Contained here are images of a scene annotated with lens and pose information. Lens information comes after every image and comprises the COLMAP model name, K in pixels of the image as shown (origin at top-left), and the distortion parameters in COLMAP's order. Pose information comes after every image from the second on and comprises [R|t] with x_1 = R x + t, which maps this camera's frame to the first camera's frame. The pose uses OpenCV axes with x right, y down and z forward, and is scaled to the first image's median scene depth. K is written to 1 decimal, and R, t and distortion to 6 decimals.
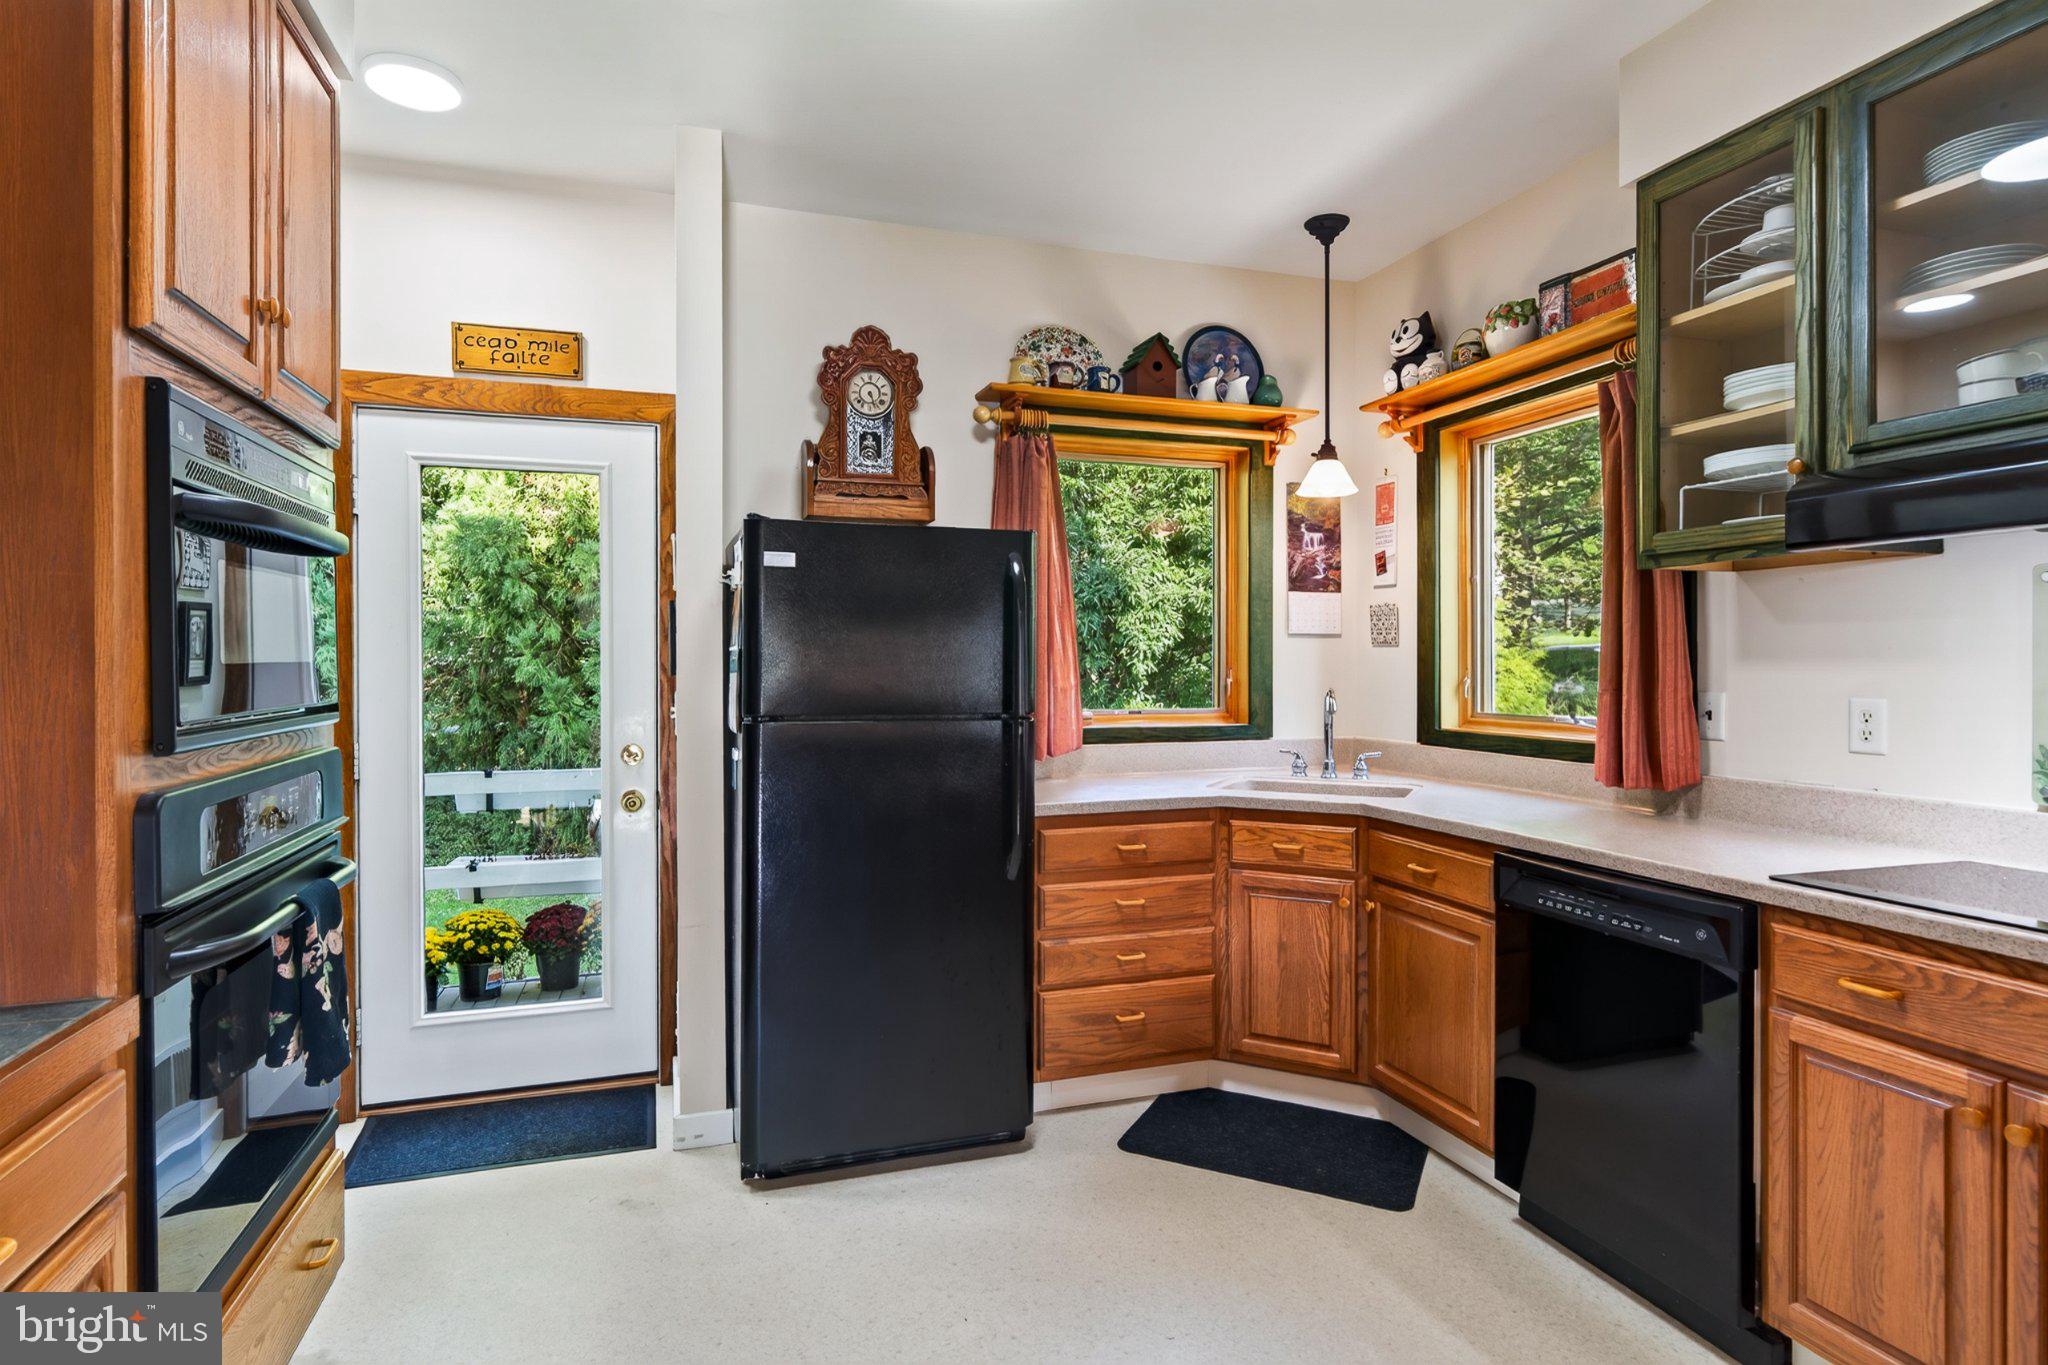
lens RADIAL K [[1048.8, 0, 1020.9], [0, 1048.8, 650.5], [0, 0, 1]] dist [0.012051, -0.000047]
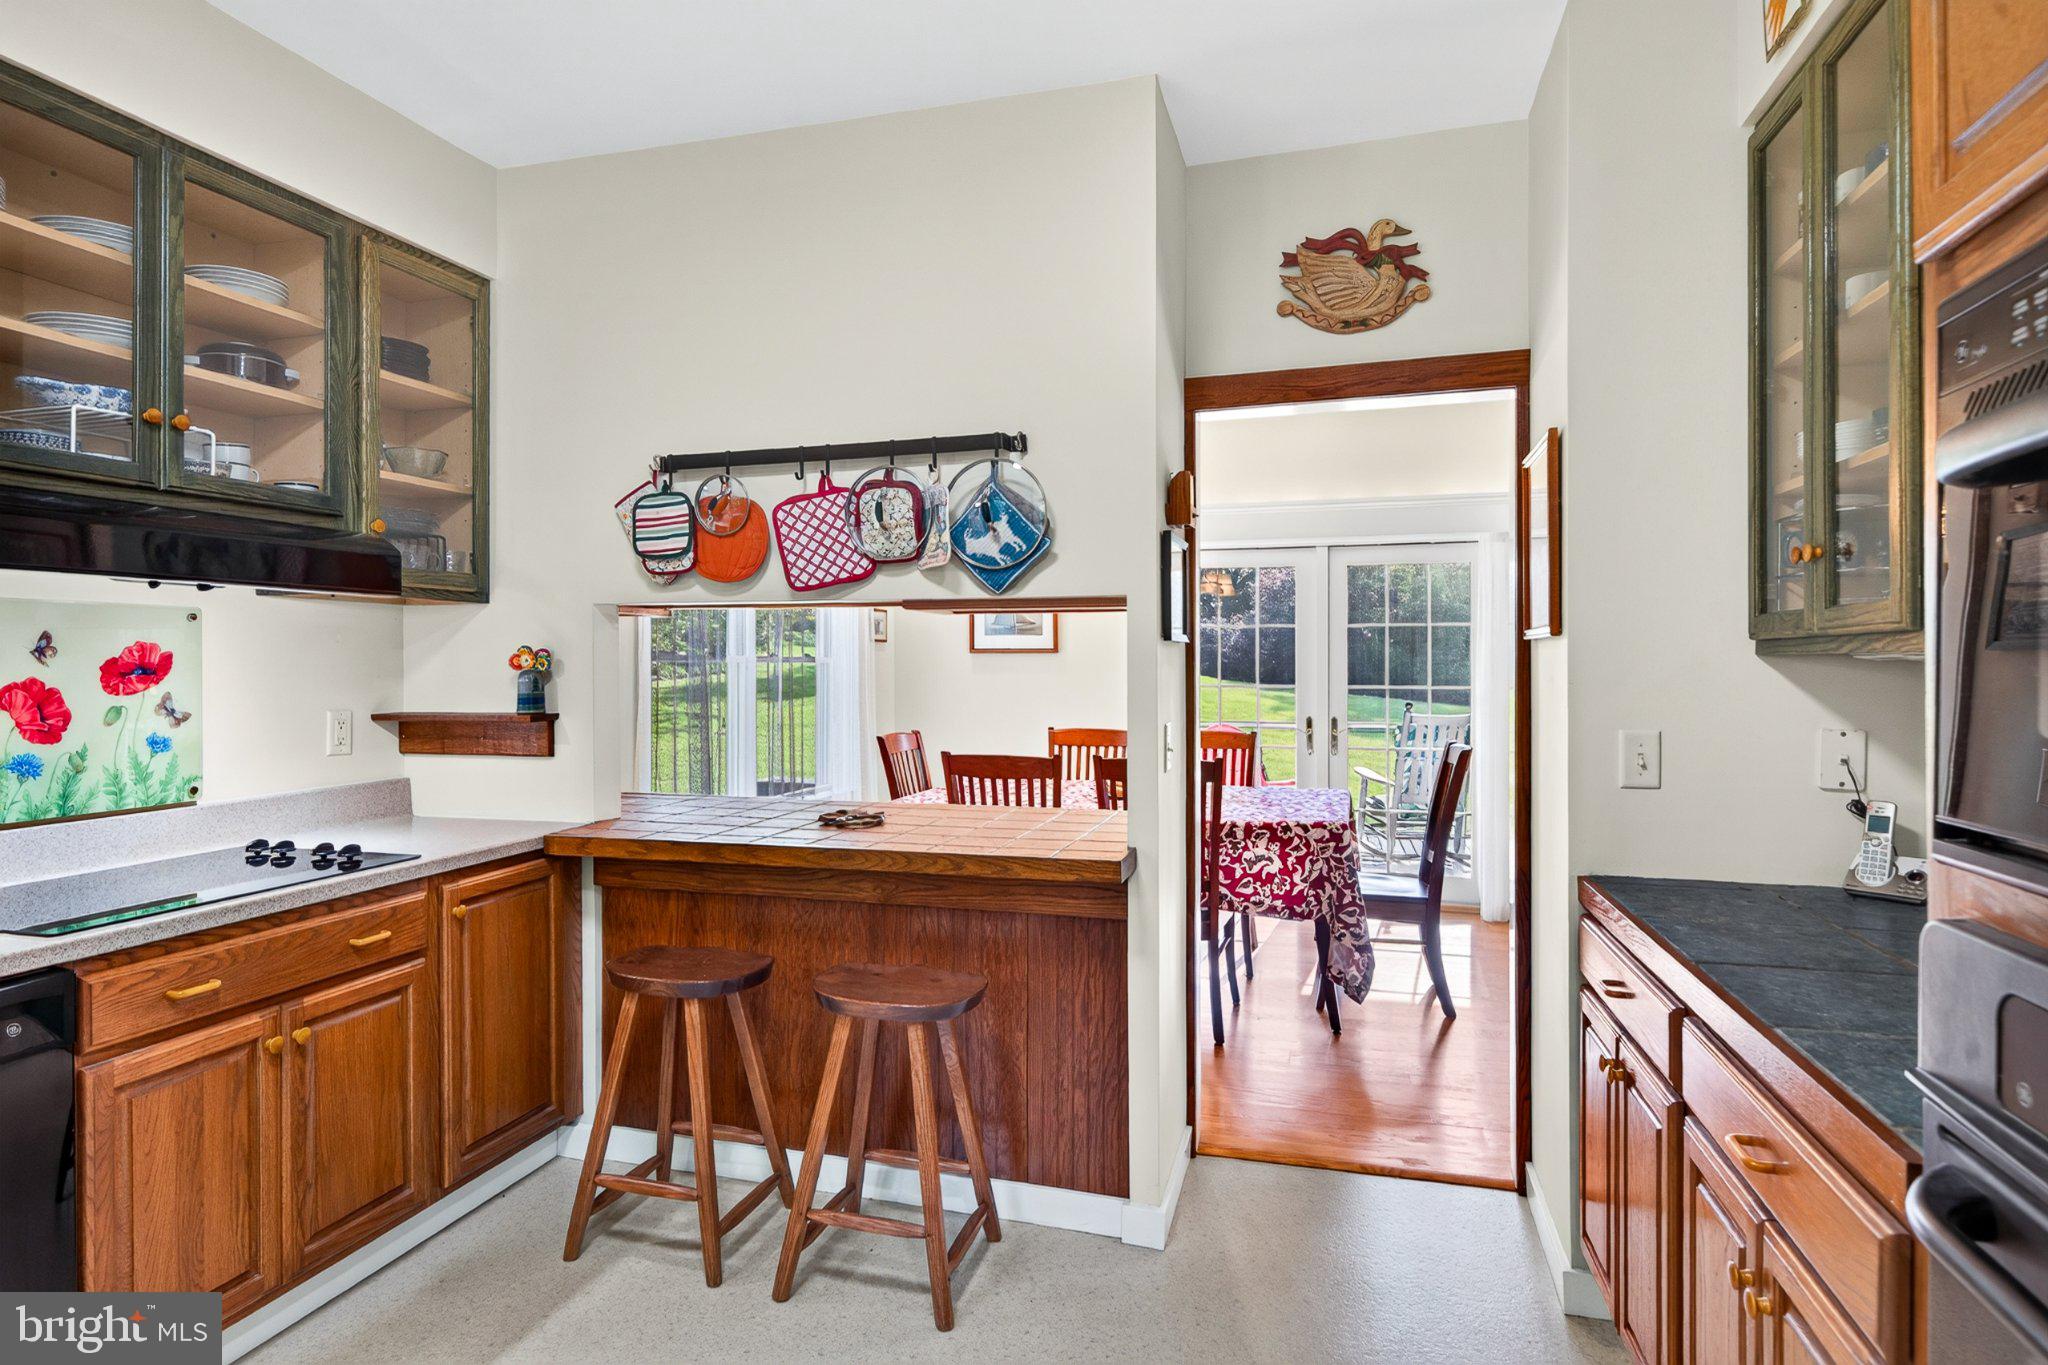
lens RADIAL K [[1048.8, 0, 1020.9], [0, 1048.8, 650.5], [0, 0, 1]] dist [0.012051, -0.000047]
pose [[-0.816474, 0.015869, 0.577165, -0.299295], [0.001905, 0.999691, -0.024792, -0.002771], [-0.577380, -0.019143, -0.816251, 0.769369]]
